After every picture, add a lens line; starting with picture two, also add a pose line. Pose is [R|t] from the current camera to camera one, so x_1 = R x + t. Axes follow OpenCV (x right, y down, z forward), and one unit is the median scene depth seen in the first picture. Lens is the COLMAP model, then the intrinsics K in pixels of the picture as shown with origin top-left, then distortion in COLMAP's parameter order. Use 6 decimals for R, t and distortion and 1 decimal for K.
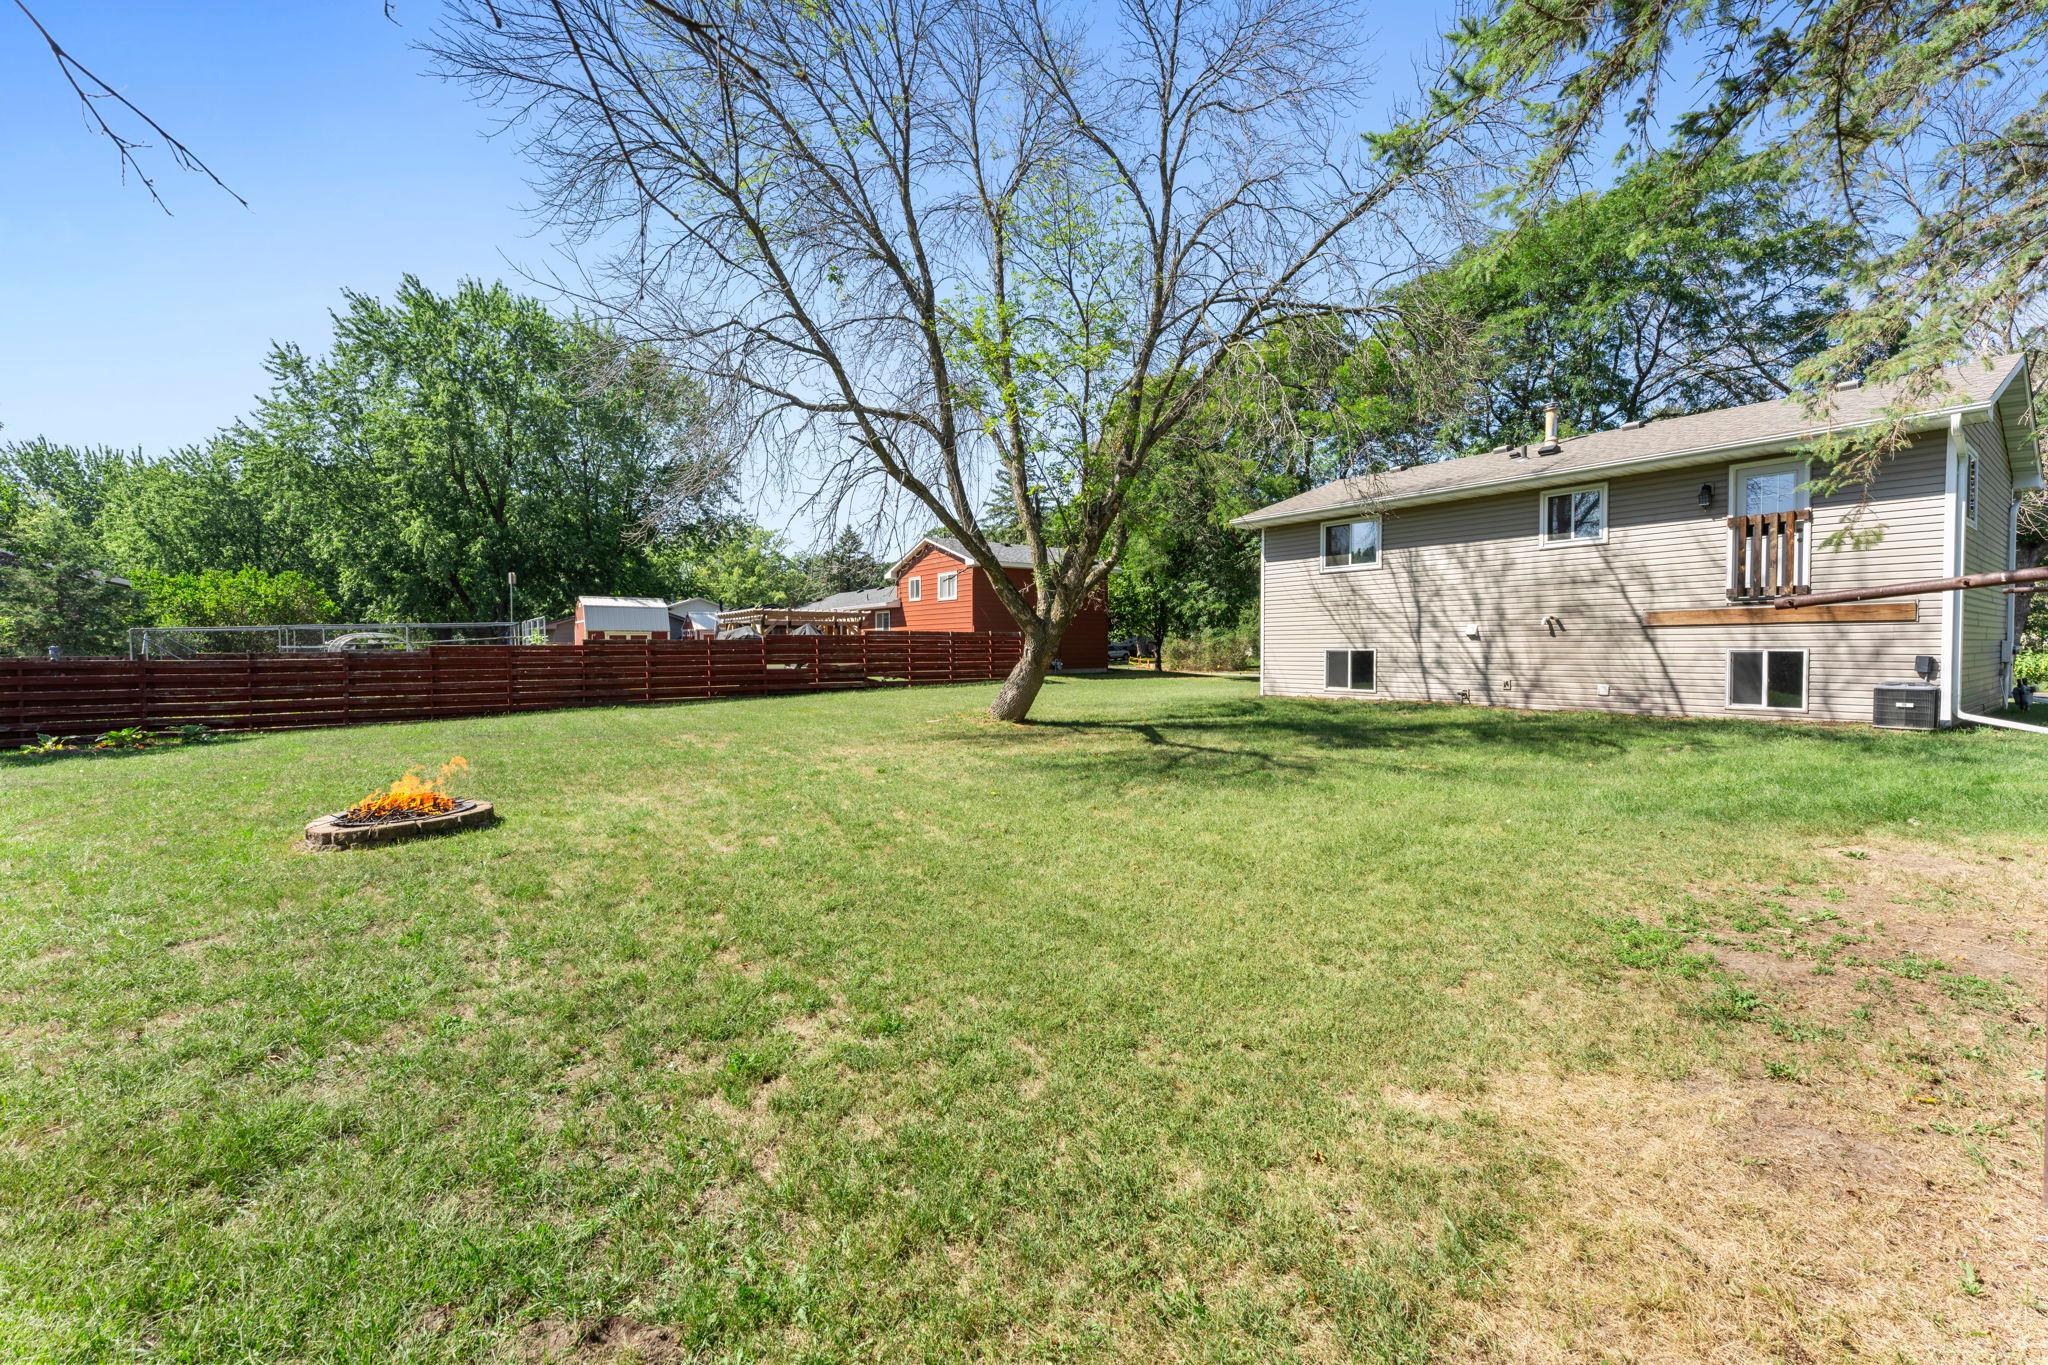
lens RADIAL K [[816.3, 0, 1032.1], [0, 816.3, 670.4], [0, 0, 1]] dist [0.003647, -0.000836]
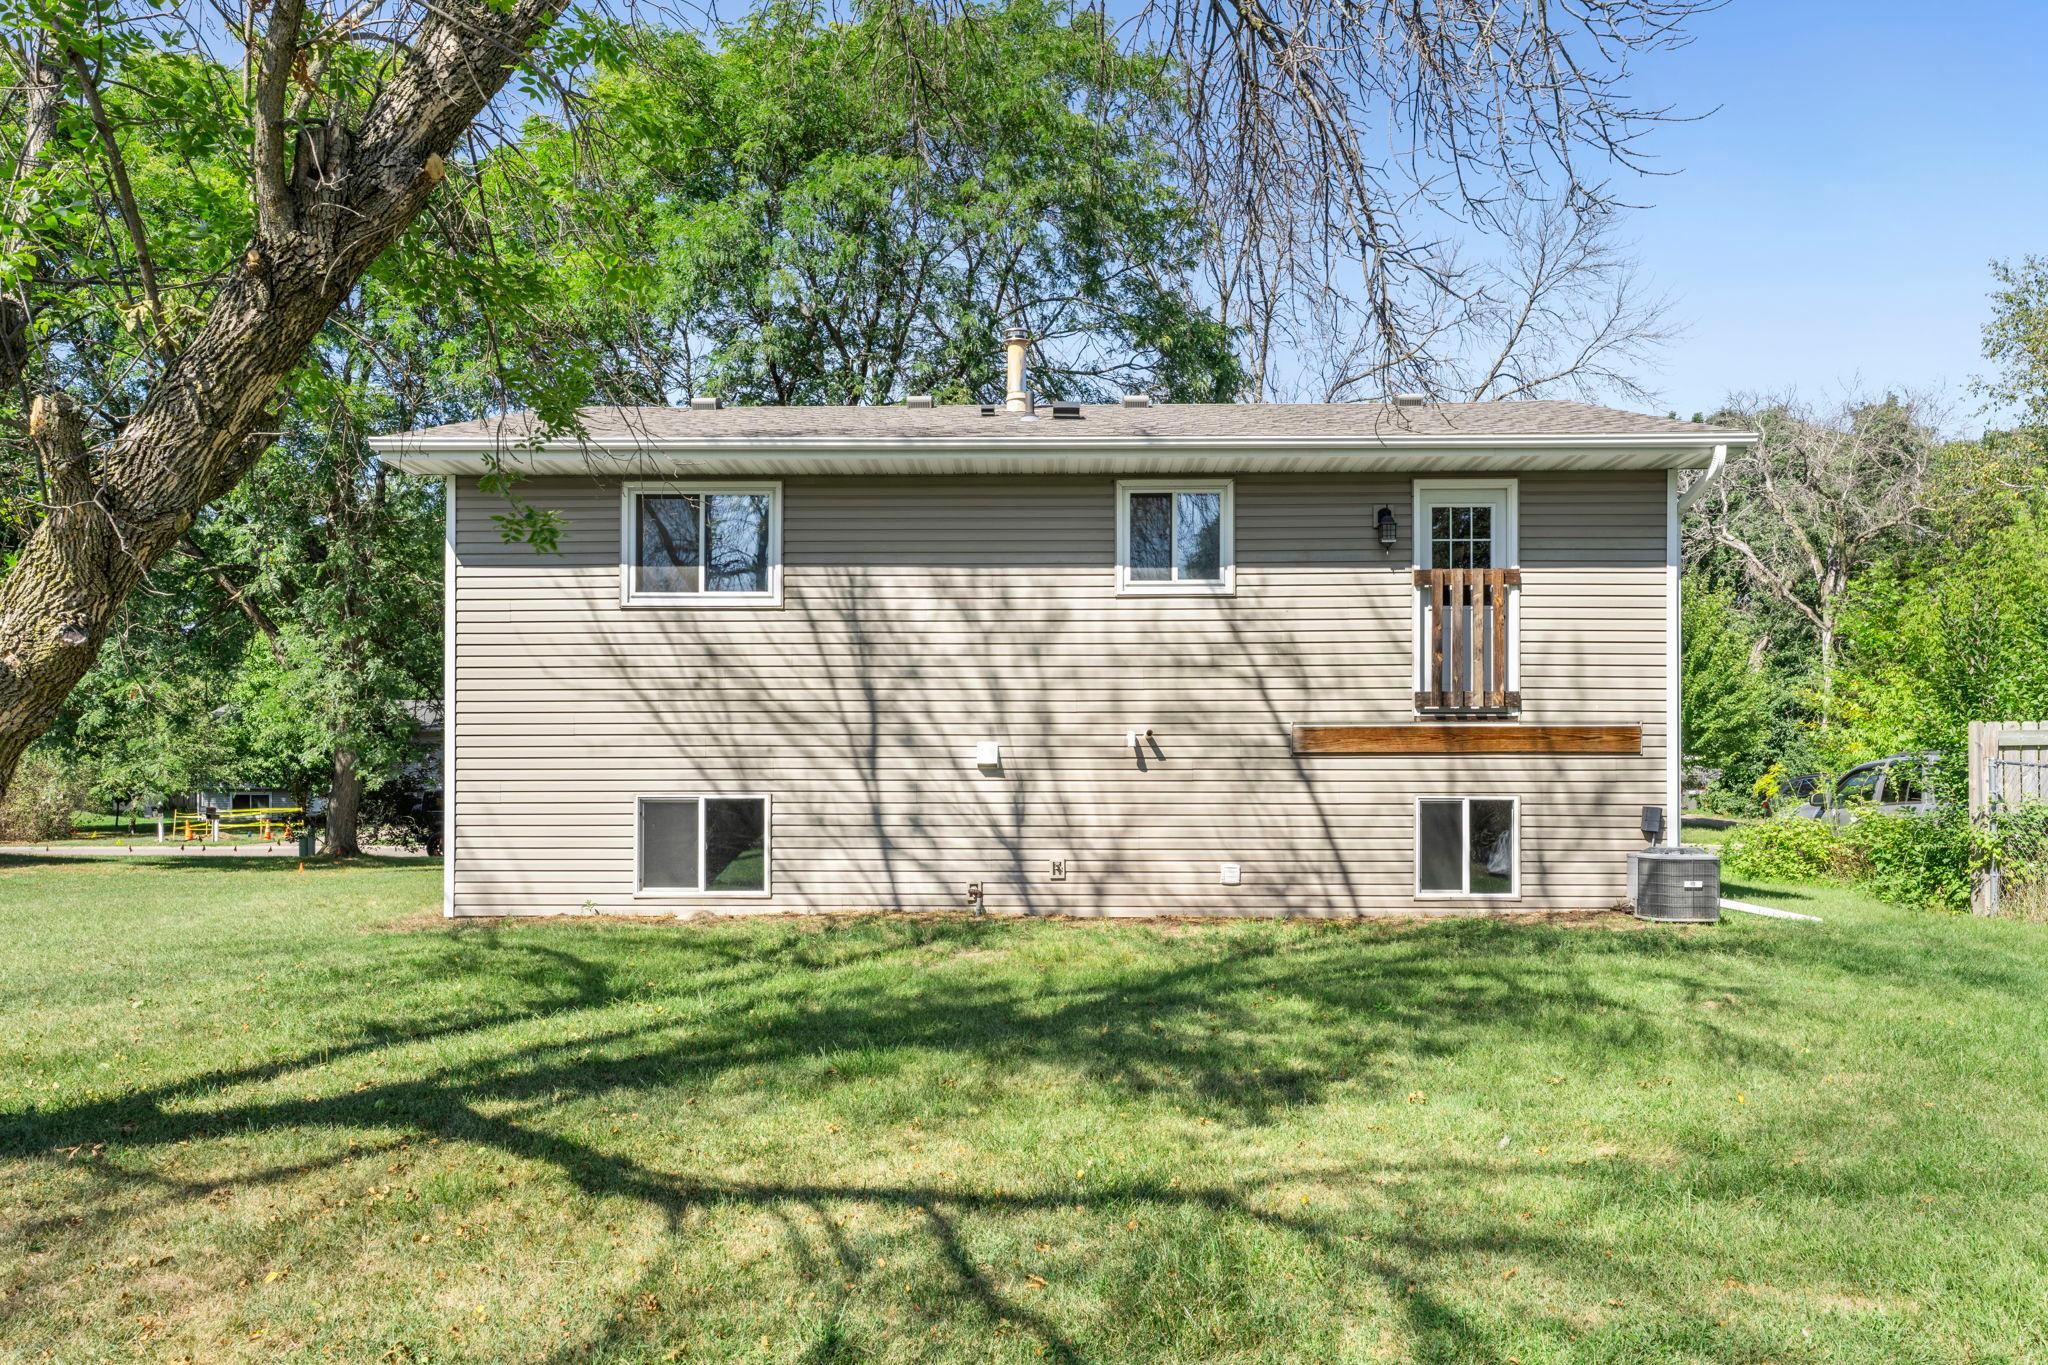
lens RADIAL K [[1393.1, 0, 1018.9], [0, 1393.1, 774.9], [0, 0, 1]] dist [0.004932, -0.008913]
pose [[0.615822, 0.009505, 0.787828, -0.085248], [0.019589, 0.999433, -0.027370, -0.016987], [-0.787642, 0.032287, 0.615287, 0.537723]]
